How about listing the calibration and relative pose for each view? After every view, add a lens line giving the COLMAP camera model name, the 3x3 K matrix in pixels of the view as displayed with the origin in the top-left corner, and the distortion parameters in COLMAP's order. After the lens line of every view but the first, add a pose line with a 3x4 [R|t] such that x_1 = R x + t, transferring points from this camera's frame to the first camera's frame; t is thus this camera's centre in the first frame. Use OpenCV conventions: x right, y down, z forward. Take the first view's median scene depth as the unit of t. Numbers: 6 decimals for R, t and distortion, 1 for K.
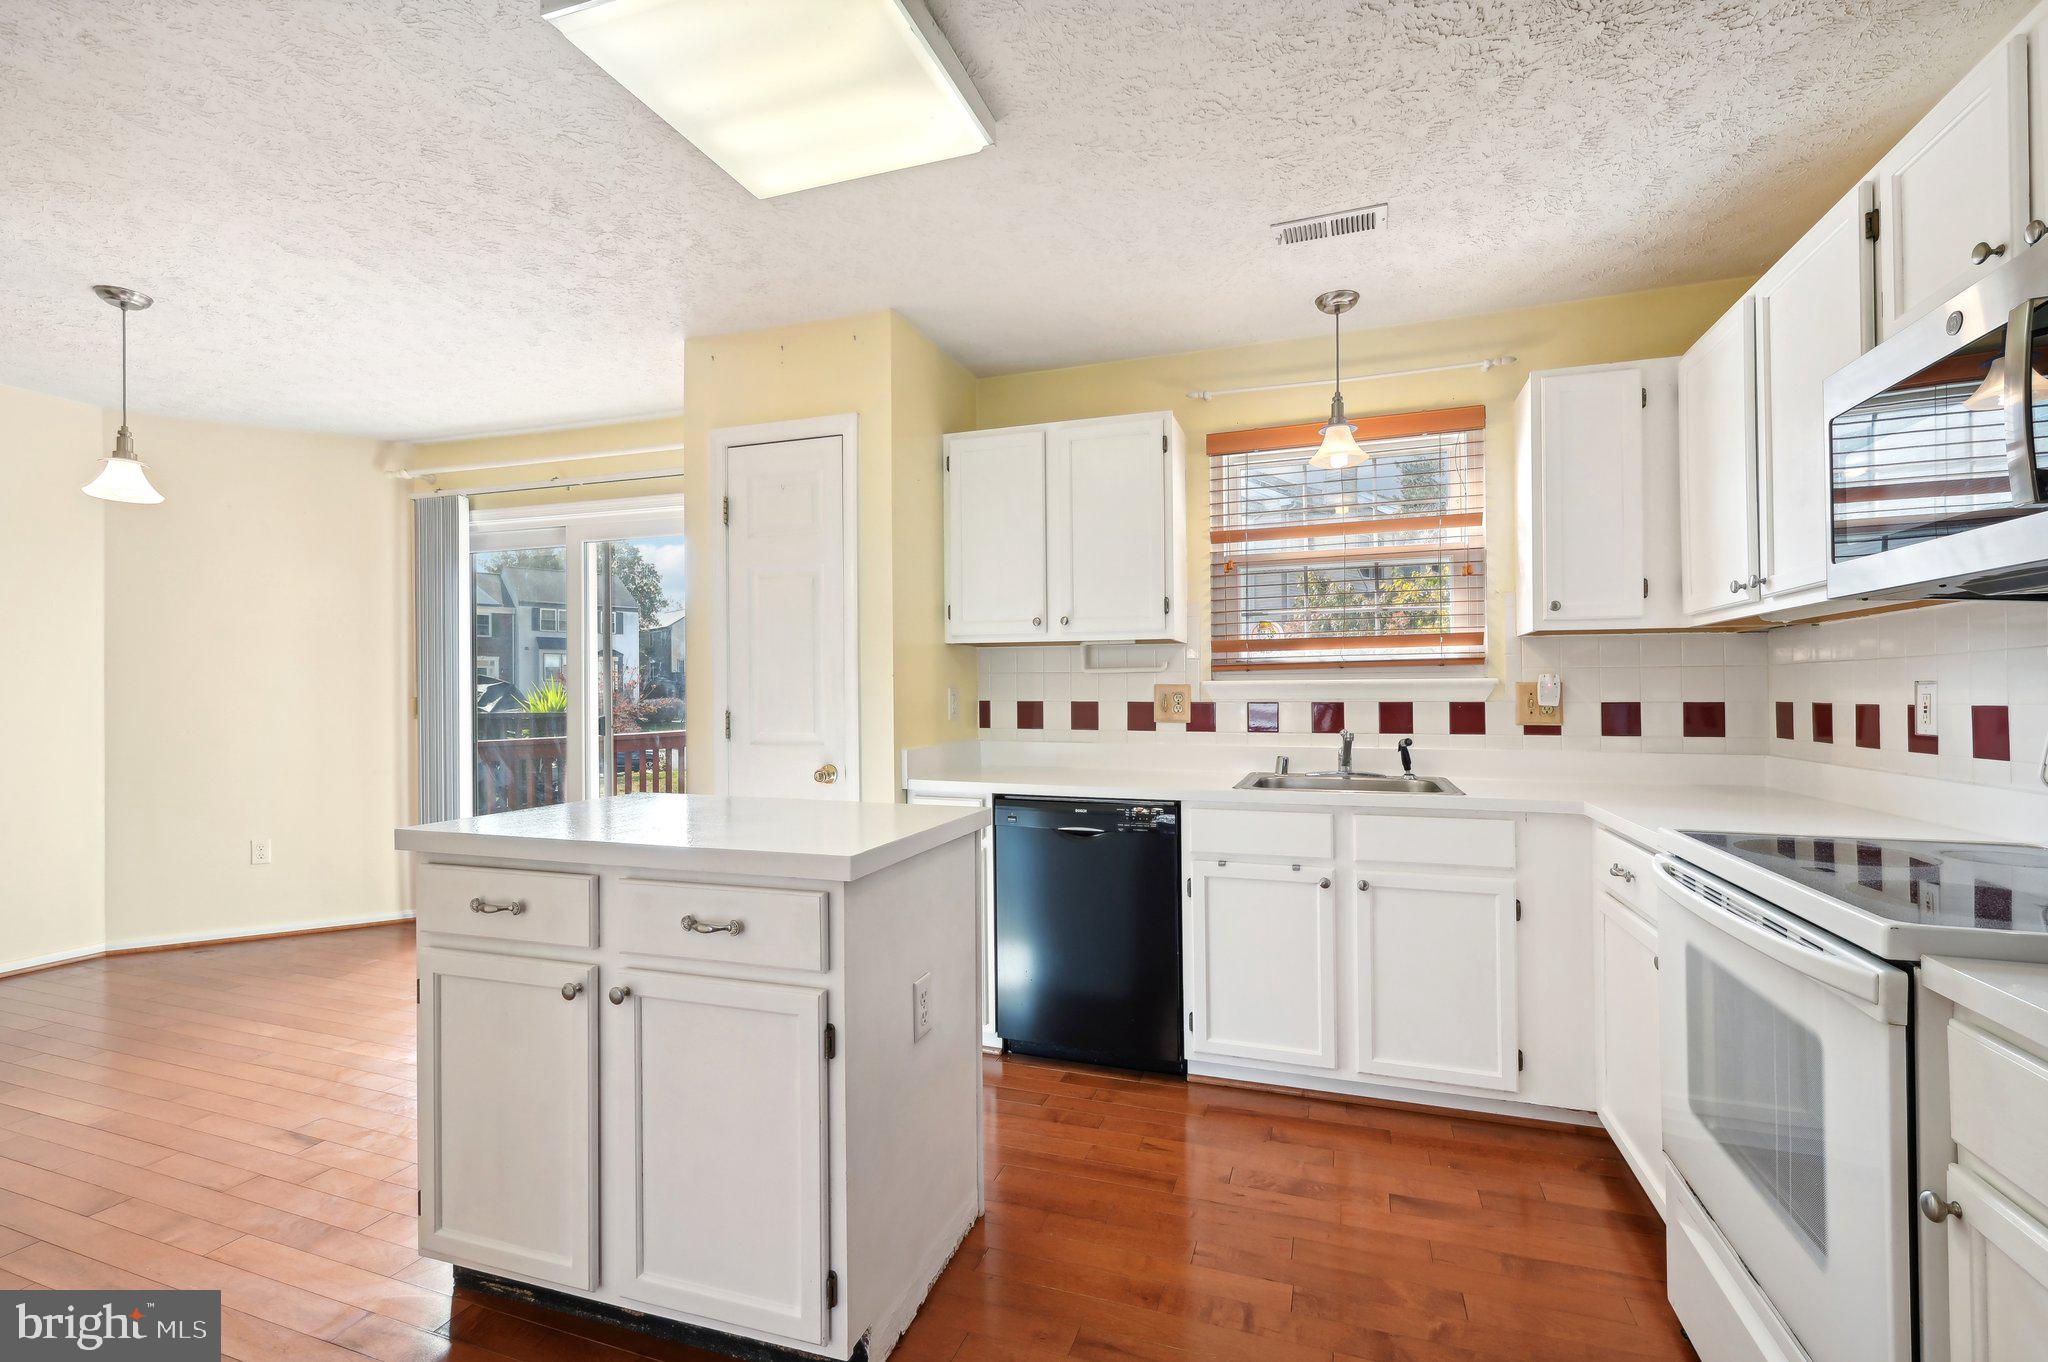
lens RADIAL K [[898.4, 0, 1022.2], [0, 898.4, 686.1], [0, 0, 1]] dist [-0.000565, -0.000160]
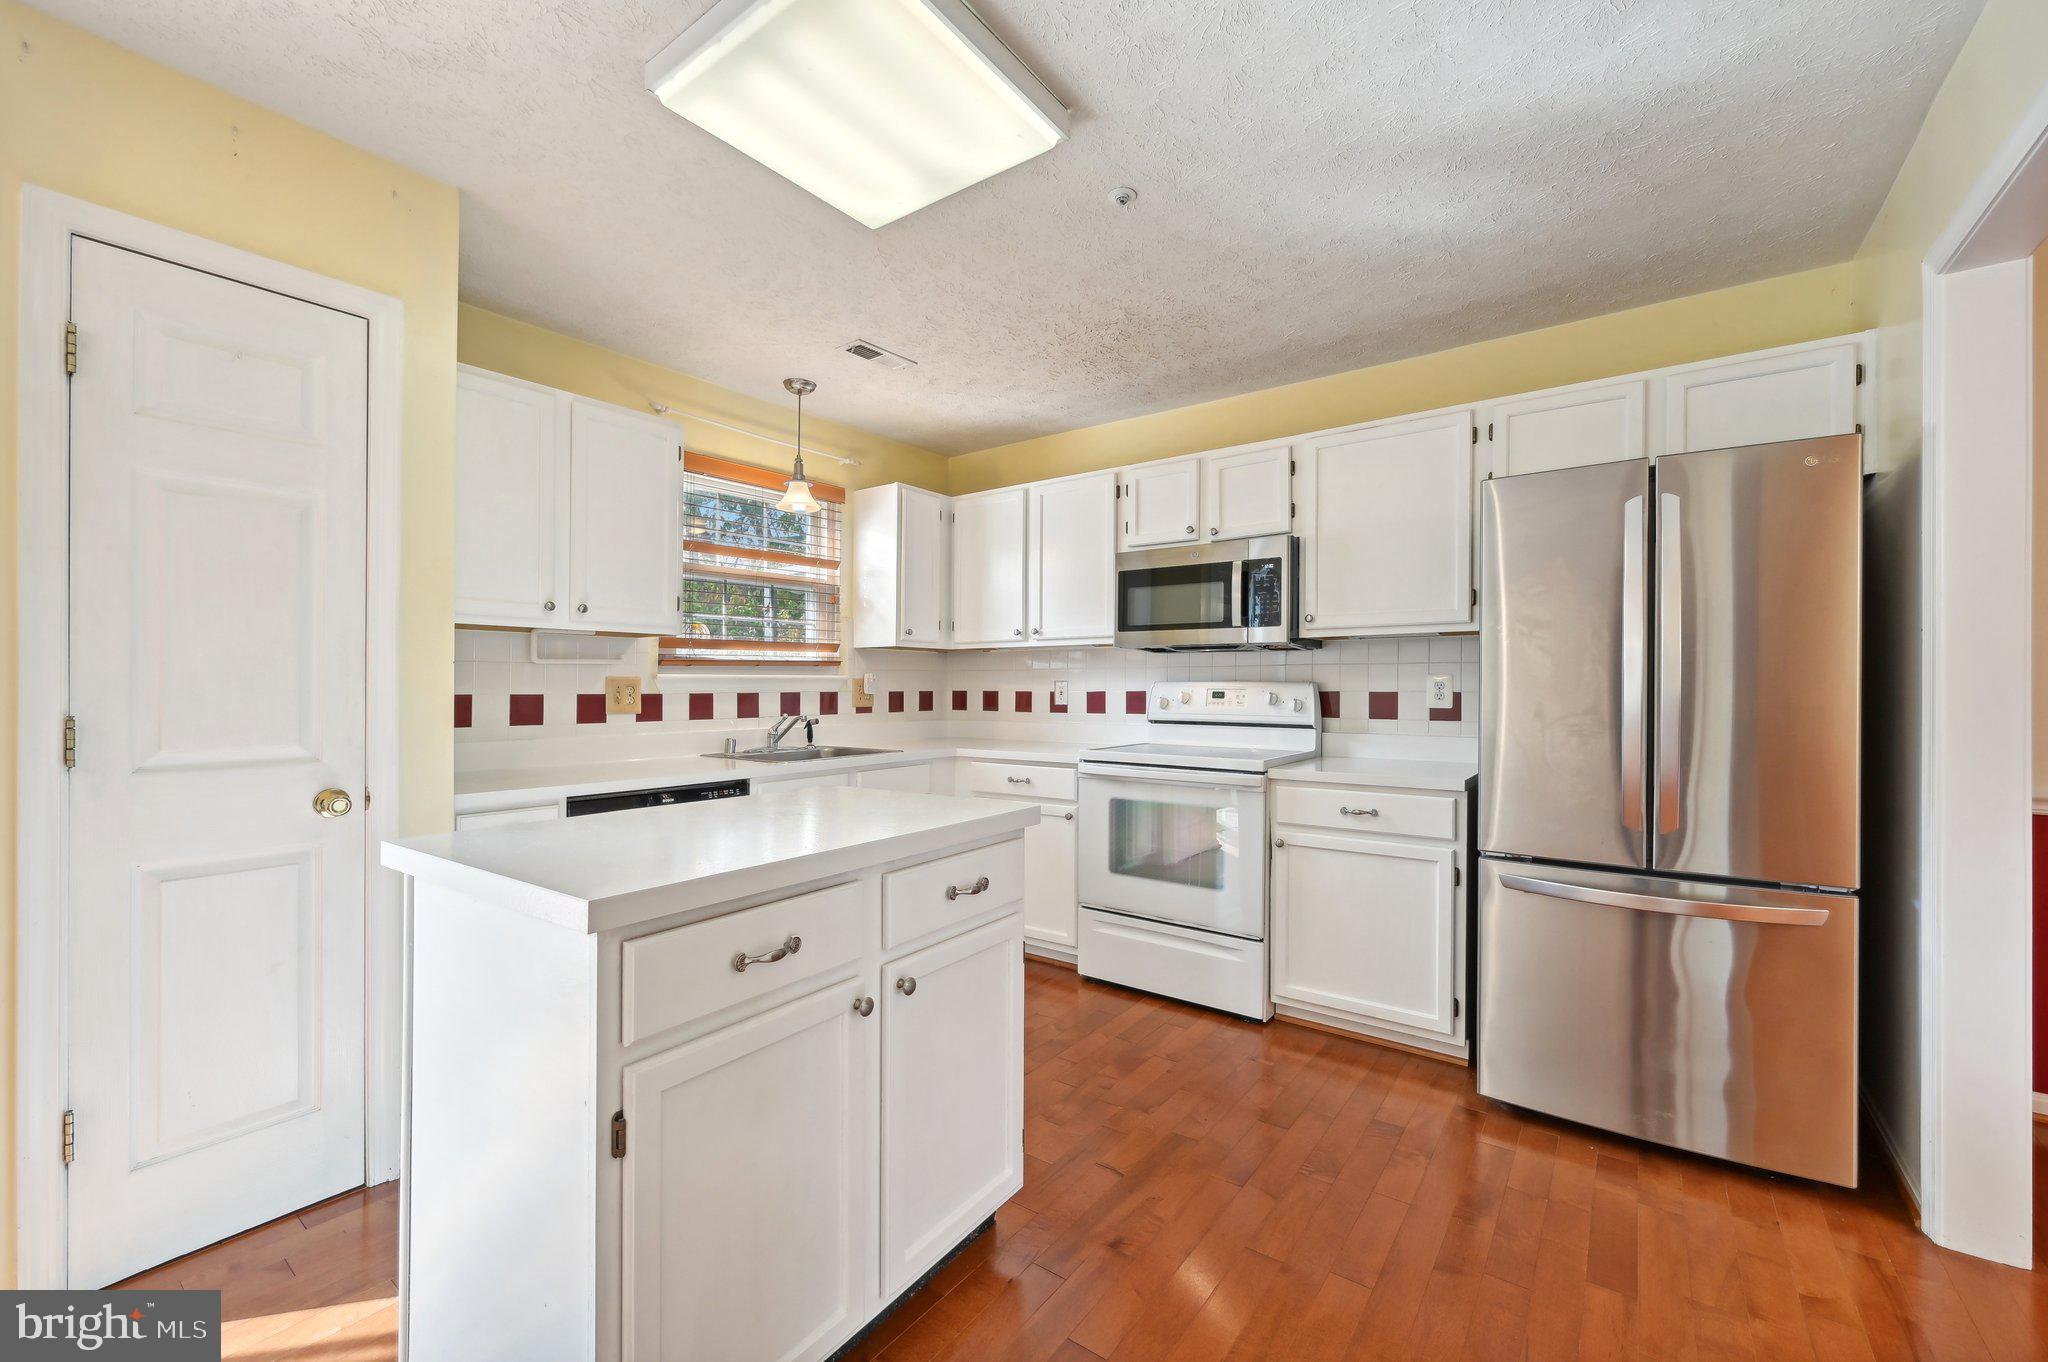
lens RADIAL K [[829.5, 0, 1021.7], [0, 829.5, 680.9], [0, 0, 1]] dist [0.003300, 0.000264]
pose [[0.292296, 0.007765, 0.956296, -0.661066], [-0.007418, 0.999955, -0.005852, 0.005262], [-0.956299, -0.005384, 0.292341, 0.313706]]
